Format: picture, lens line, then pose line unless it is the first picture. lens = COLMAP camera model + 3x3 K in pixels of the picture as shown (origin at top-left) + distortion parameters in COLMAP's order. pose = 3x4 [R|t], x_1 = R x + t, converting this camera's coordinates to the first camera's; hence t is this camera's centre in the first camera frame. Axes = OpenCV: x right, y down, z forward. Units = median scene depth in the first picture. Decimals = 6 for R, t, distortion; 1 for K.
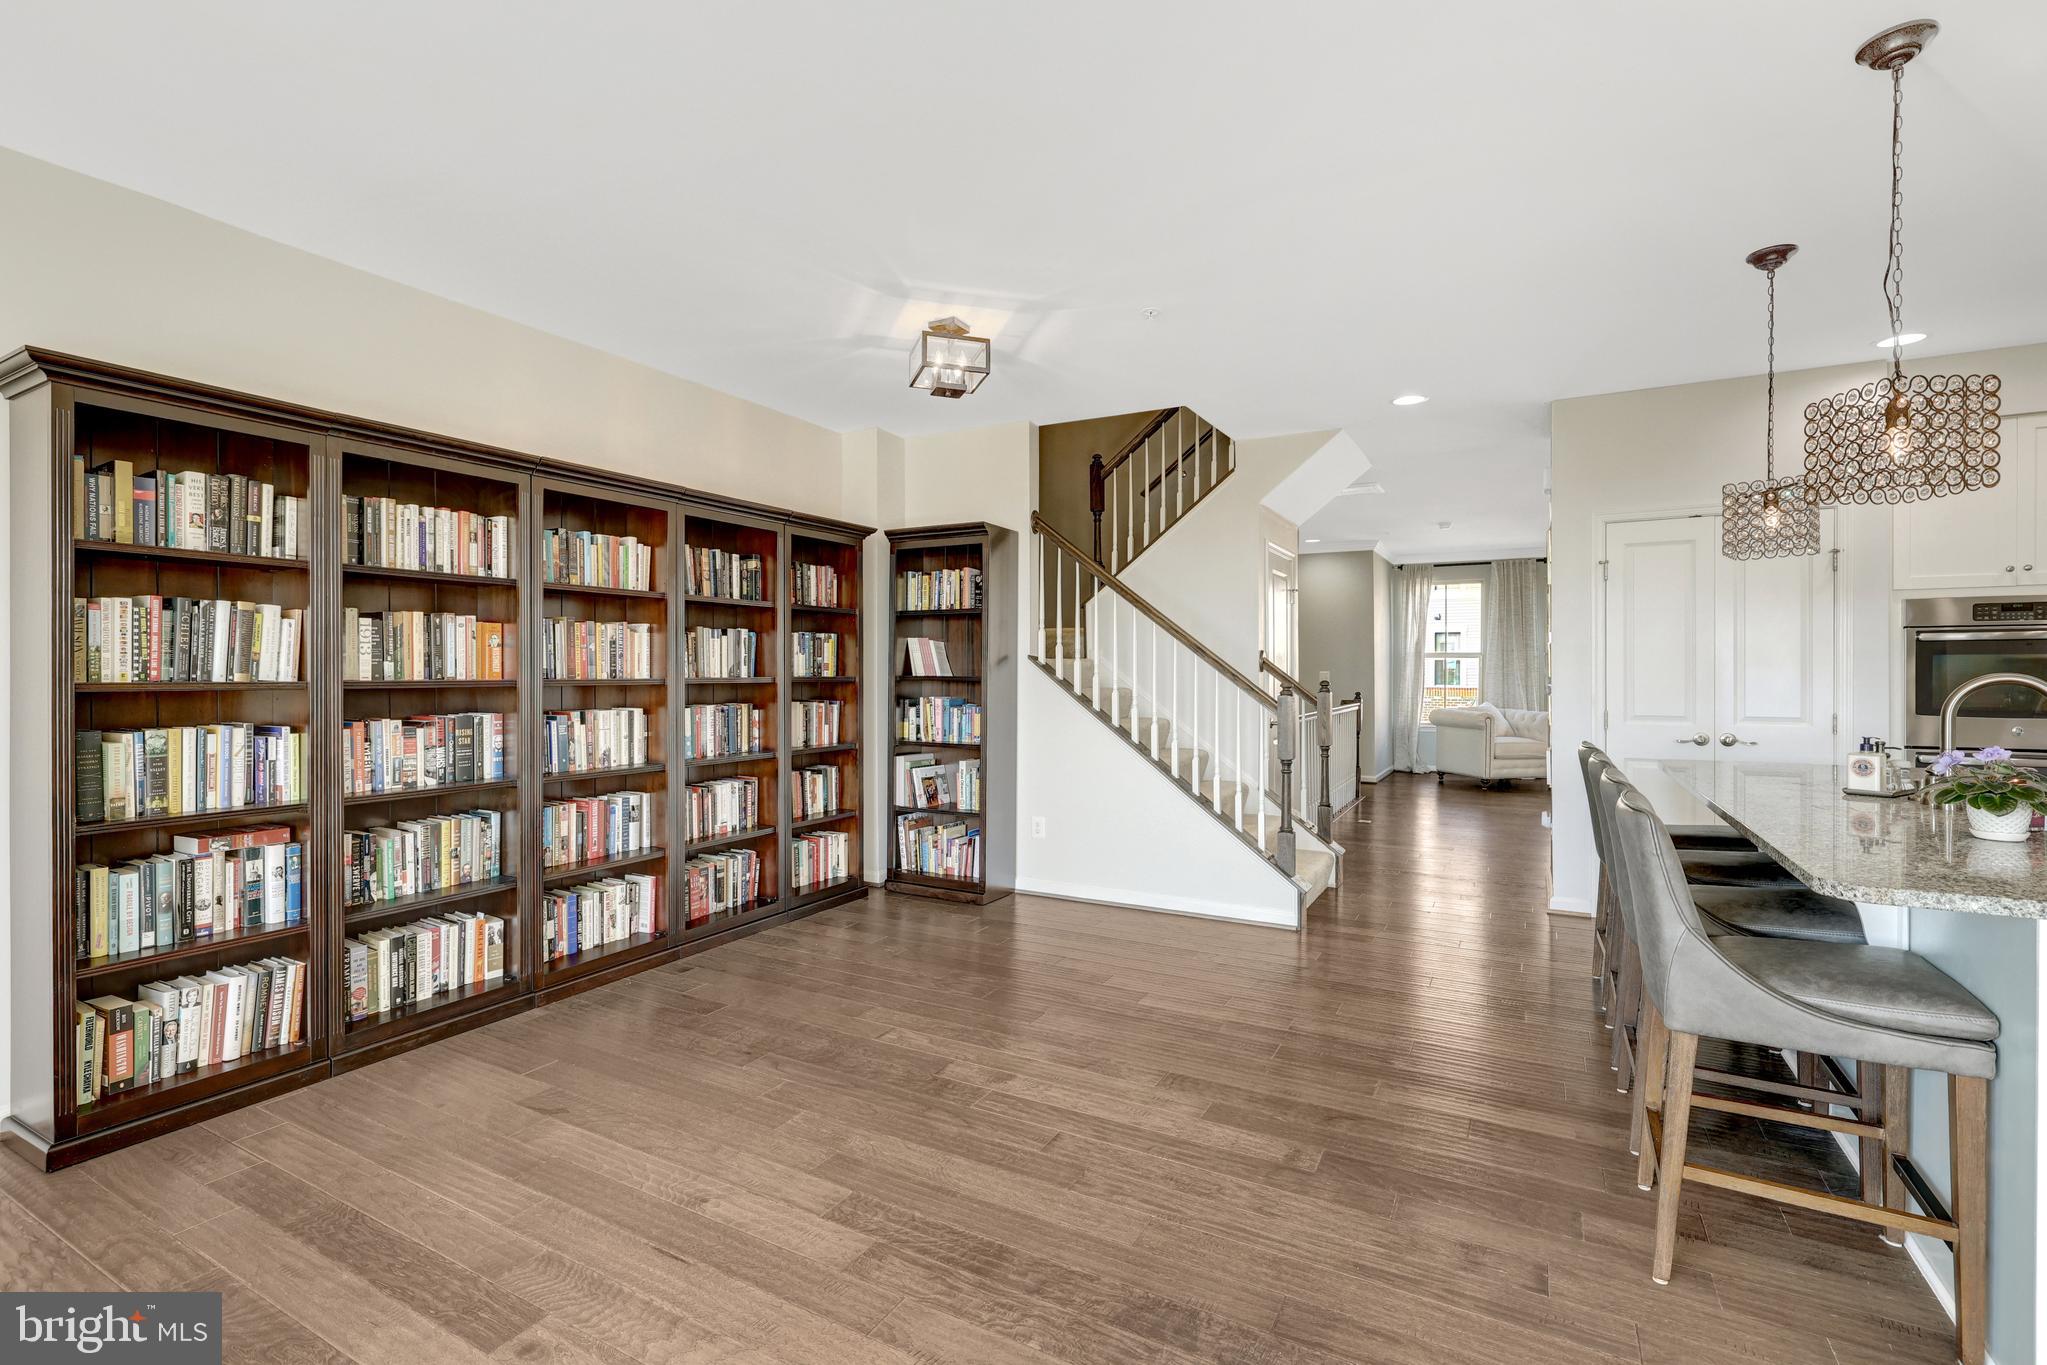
lens RADIAL K [[932.7, 0, 1019.2], [0, 932.7, 676.5], [0, 0, 1]] dist [0.000890, -0.000413]
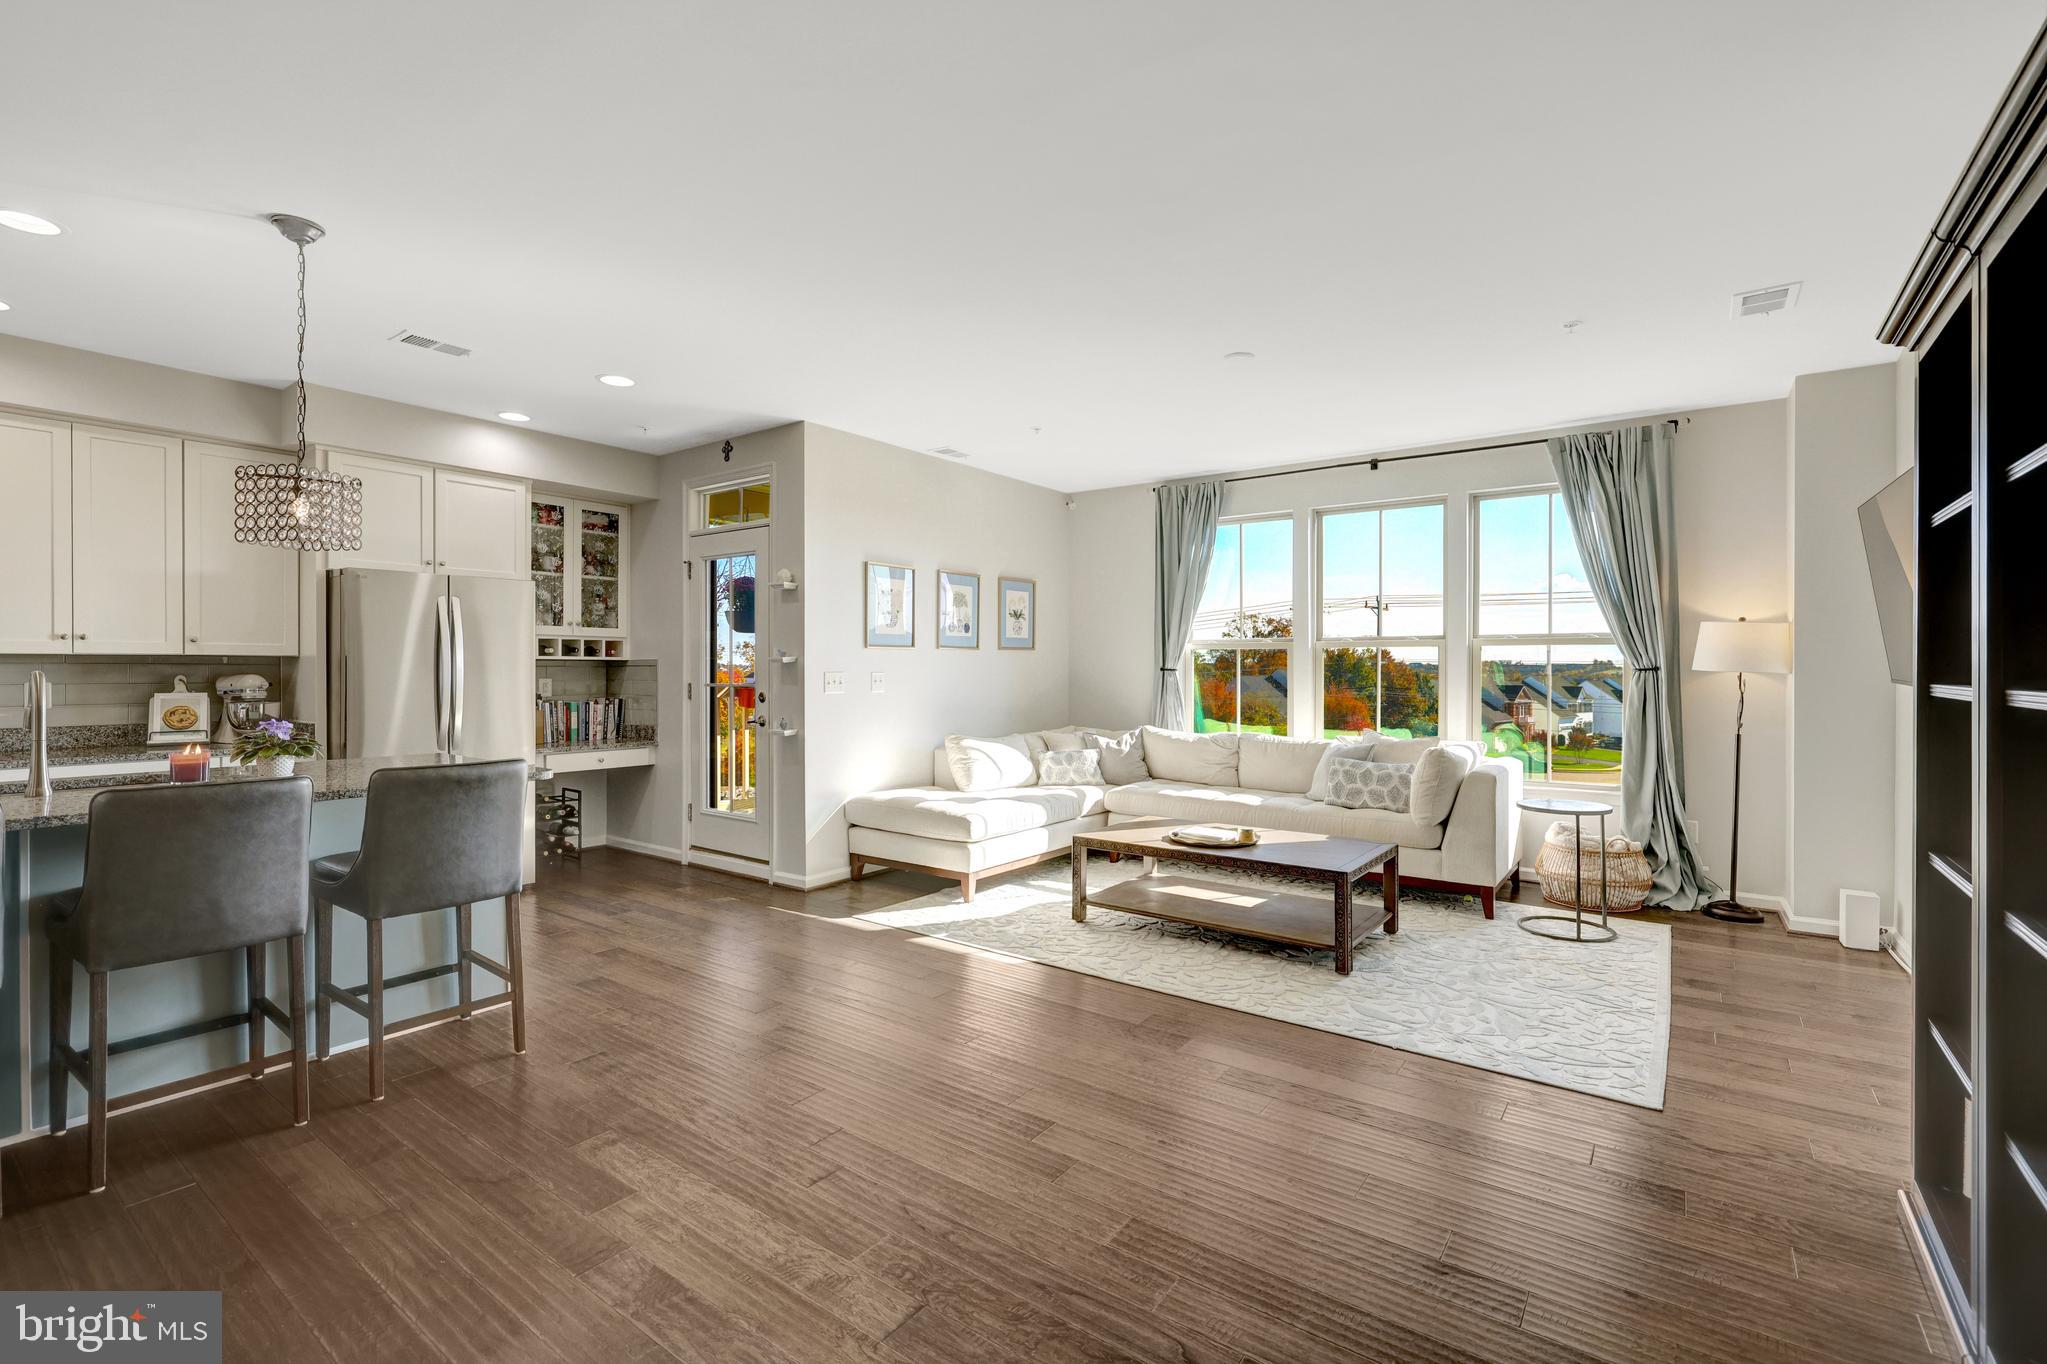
lens RADIAL K [[901.0, 0, 1017.7], [0, 901.0, 678.2], [0, 0, 1]] dist [0.000509, -0.000034]
pose [[-0.991091, -0.002775, 0.133160, -0.188076], [-0.000544, 0.999859, 0.016793, -0.009788], [-0.133188, 0.016571, -0.990952, 1.267863]]
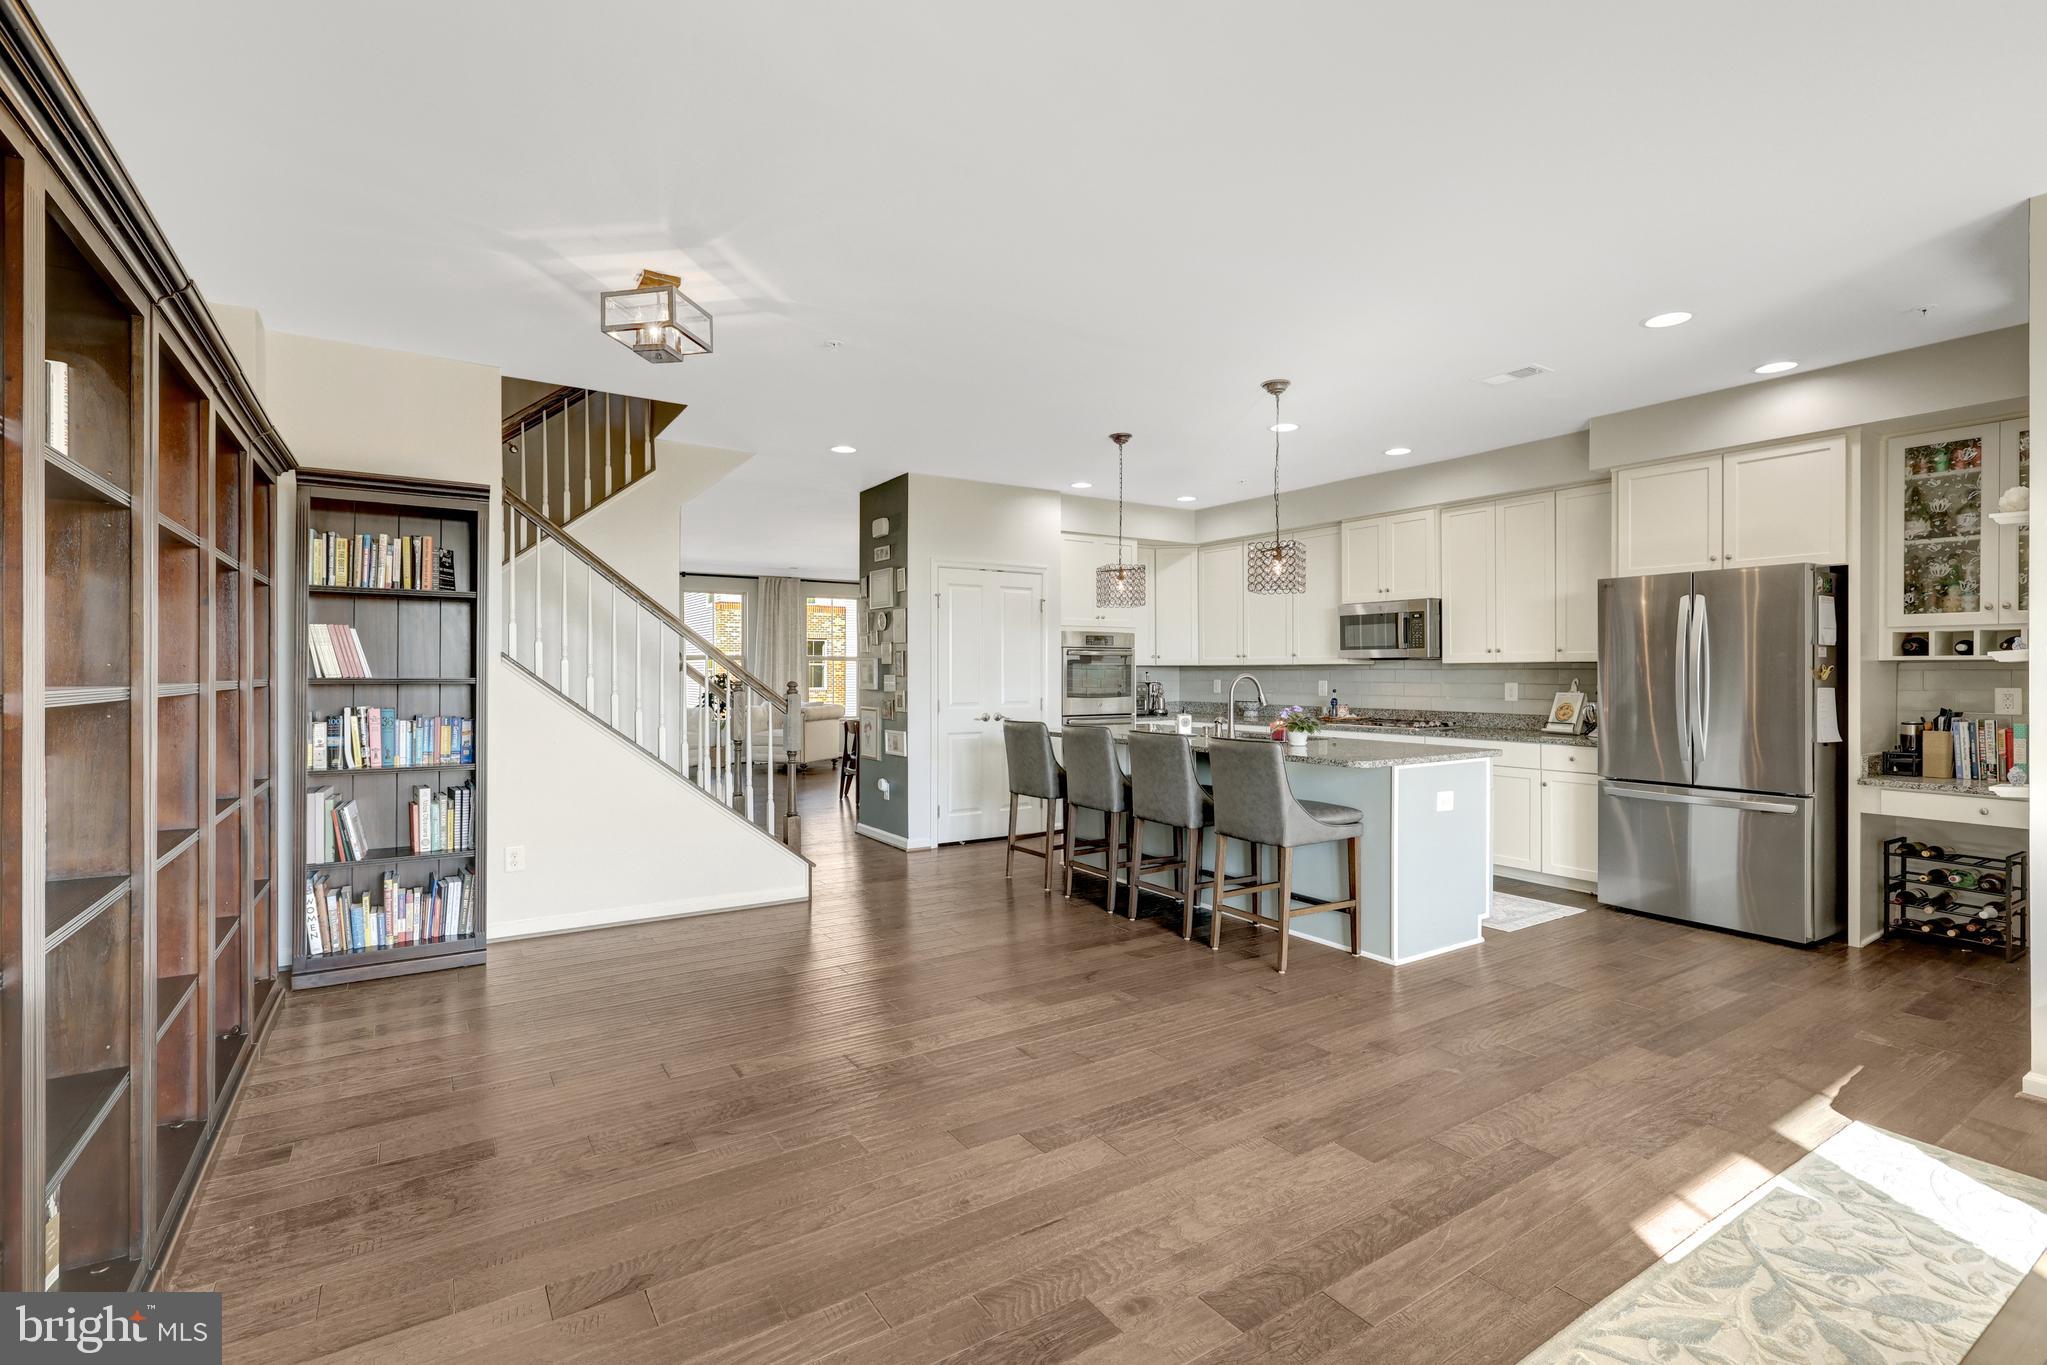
lens RADIAL K [[932.7, 0, 1032.2], [0, 932.7, 674.2], [0, 0, 1]] dist [0.000890, -0.000413]
pose [[0.460537, 0.000109, 0.887641, -0.721487], [0.003664, 0.999991, -0.002023, 0.000228], [-0.887633, 0.004184, 0.460532, 0.288050]]
